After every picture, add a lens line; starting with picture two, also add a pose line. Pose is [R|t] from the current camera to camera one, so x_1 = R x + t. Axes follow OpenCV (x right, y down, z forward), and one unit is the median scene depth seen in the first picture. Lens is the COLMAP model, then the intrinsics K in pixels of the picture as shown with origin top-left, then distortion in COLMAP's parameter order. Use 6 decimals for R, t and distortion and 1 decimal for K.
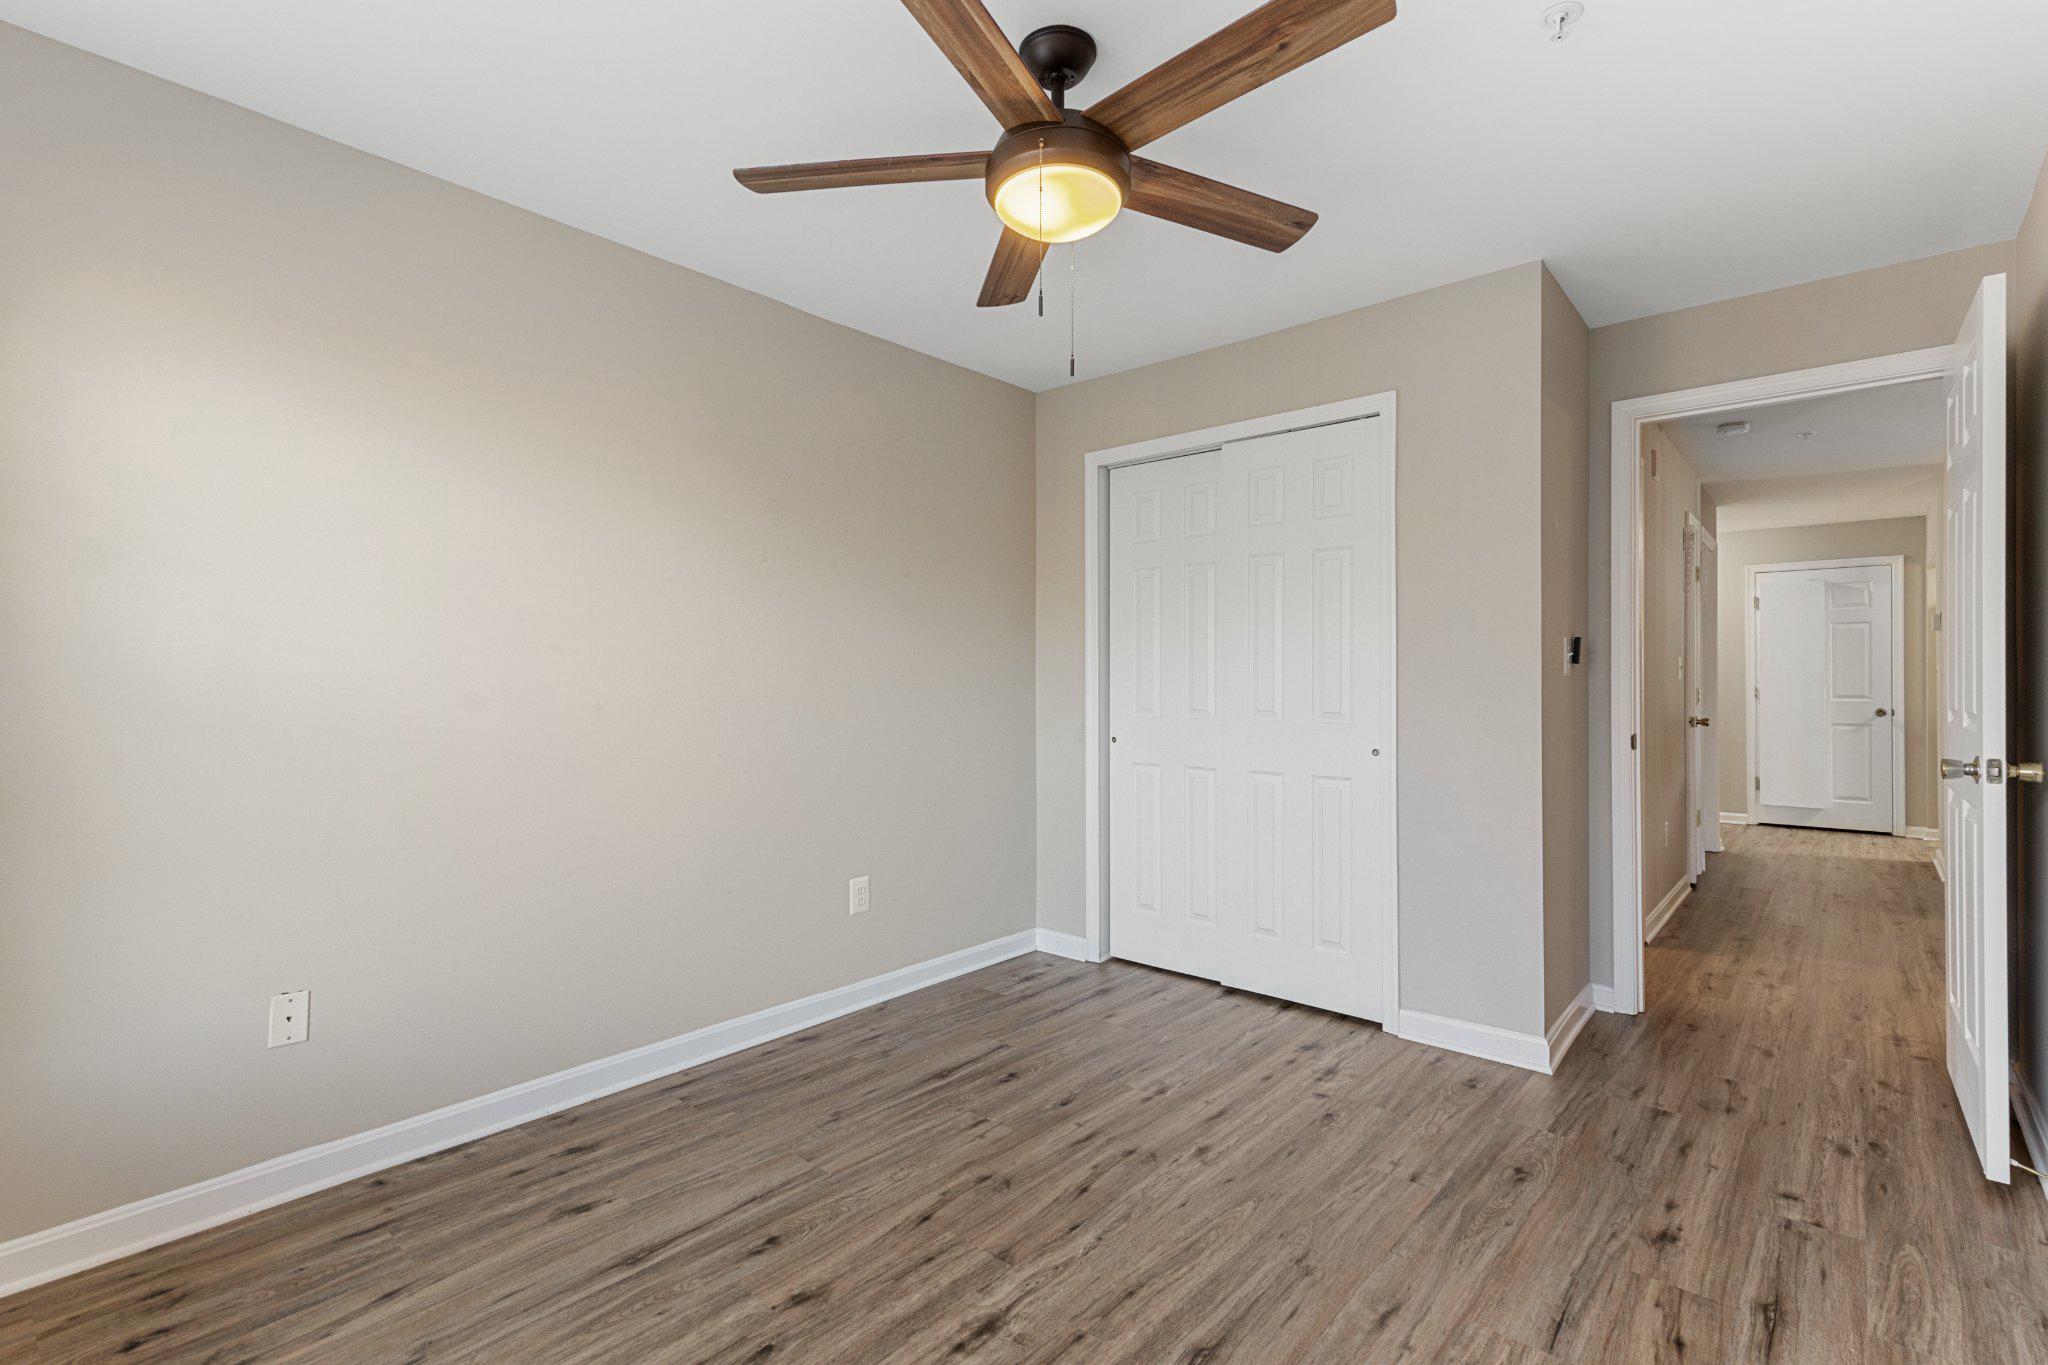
lens RADIAL K [[939.0, 0, 1028.3], [0, 939.0, 687.7], [0, 0, 1]] dist [0.009135, -0.001661]
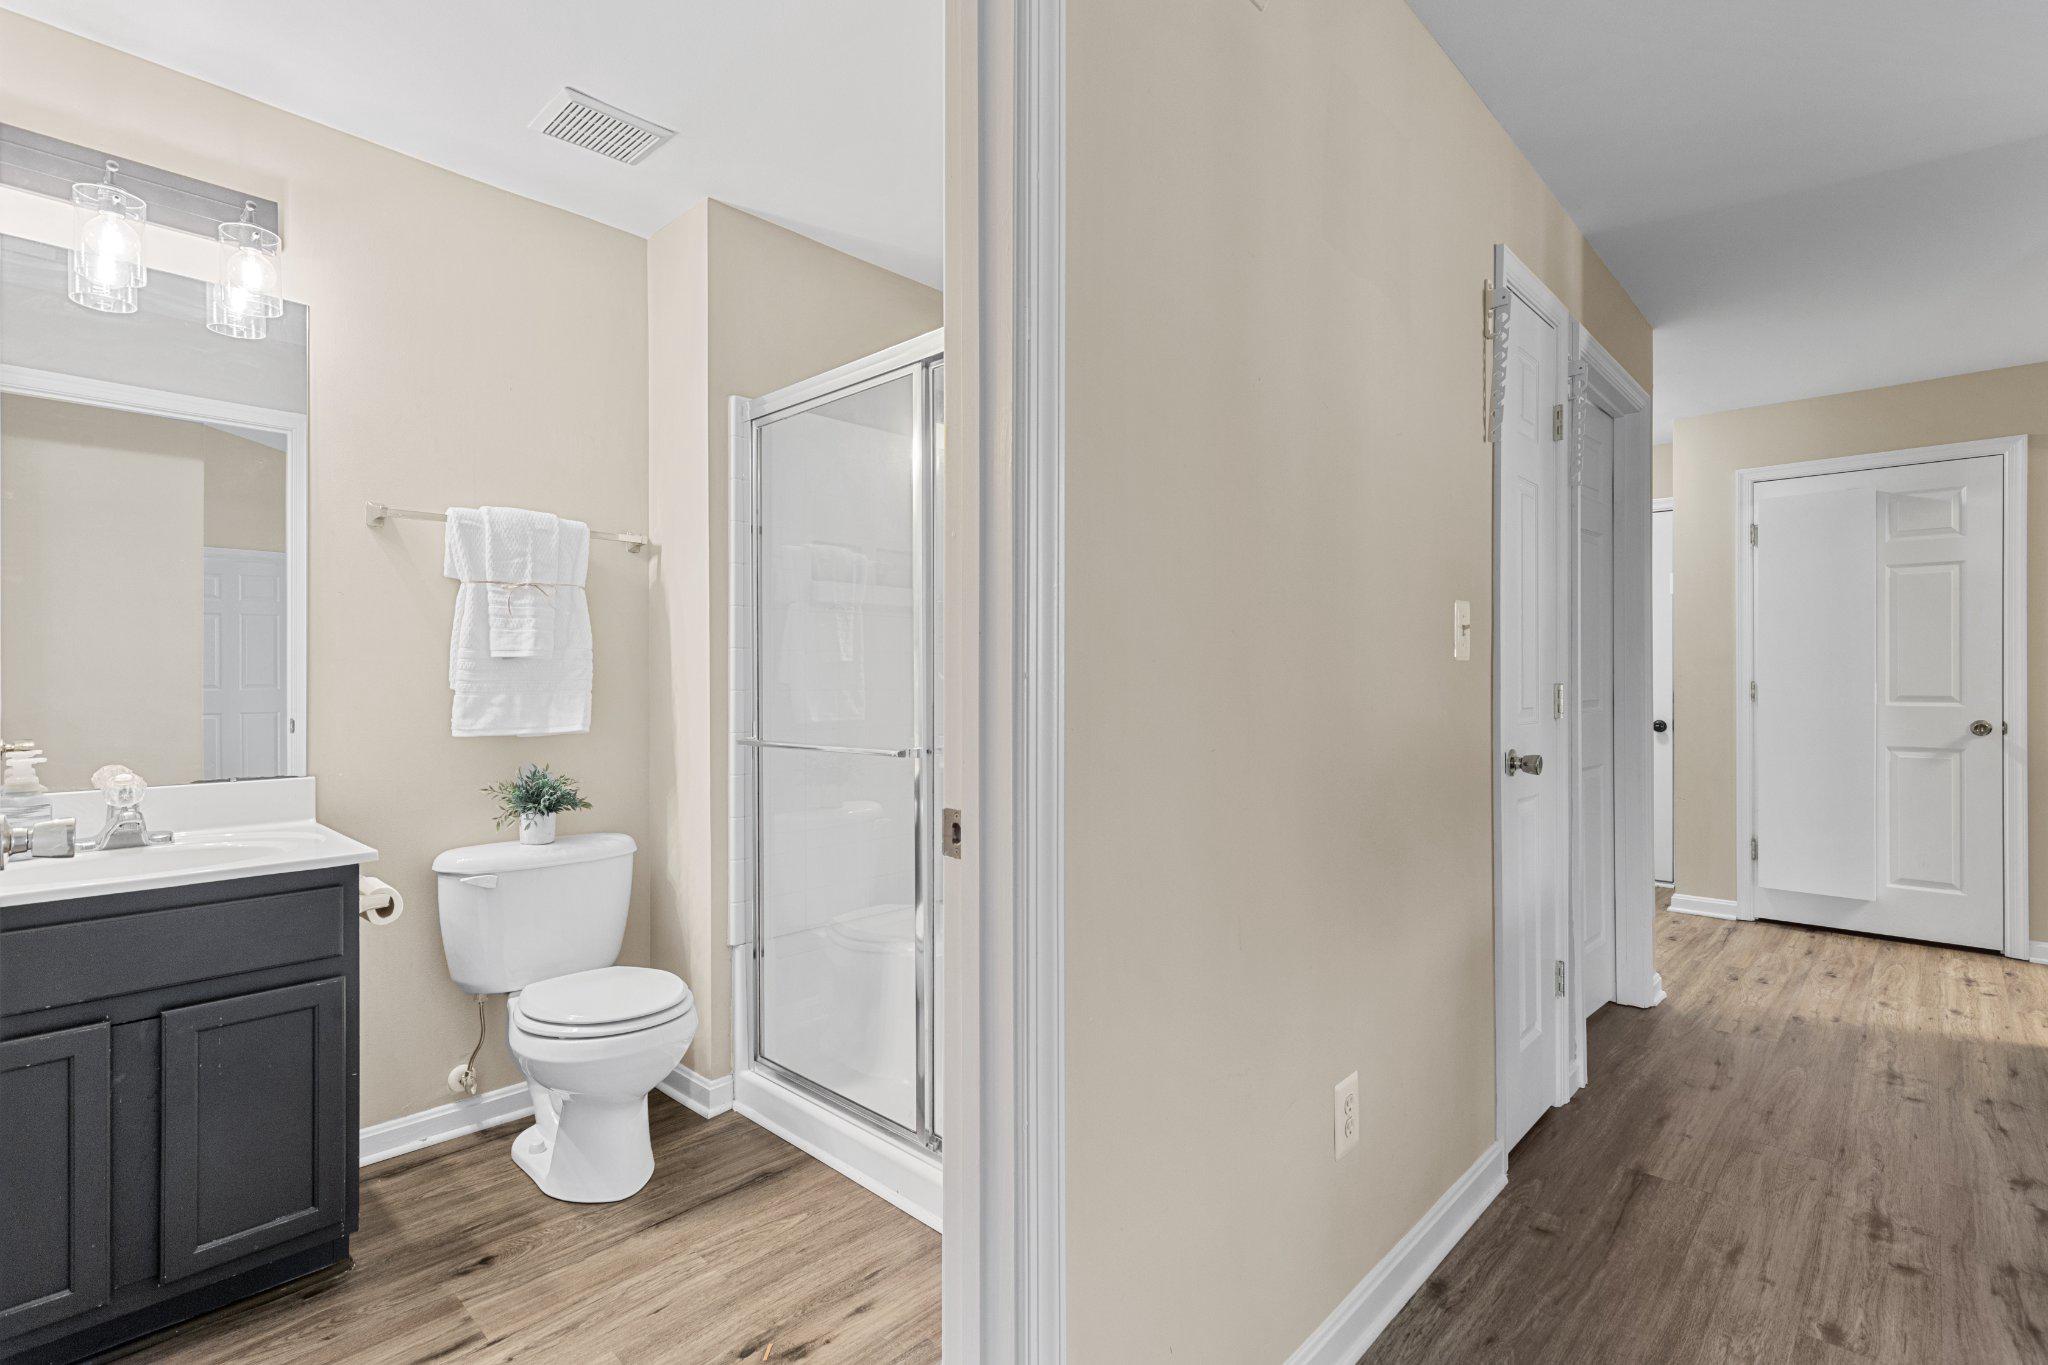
lens RADIAL K [[939.0, 0, 1030.5], [0, 939.0, 679.8], [0, 0, 1]] dist [0.009135, -0.001661]
pose [[0.998968, 0.003882, -0.045262, 0.844981], [-0.003972, 0.999990, -0.001896, 0.003165], [0.045254, 0.002074, 0.998973, 0.958802]]
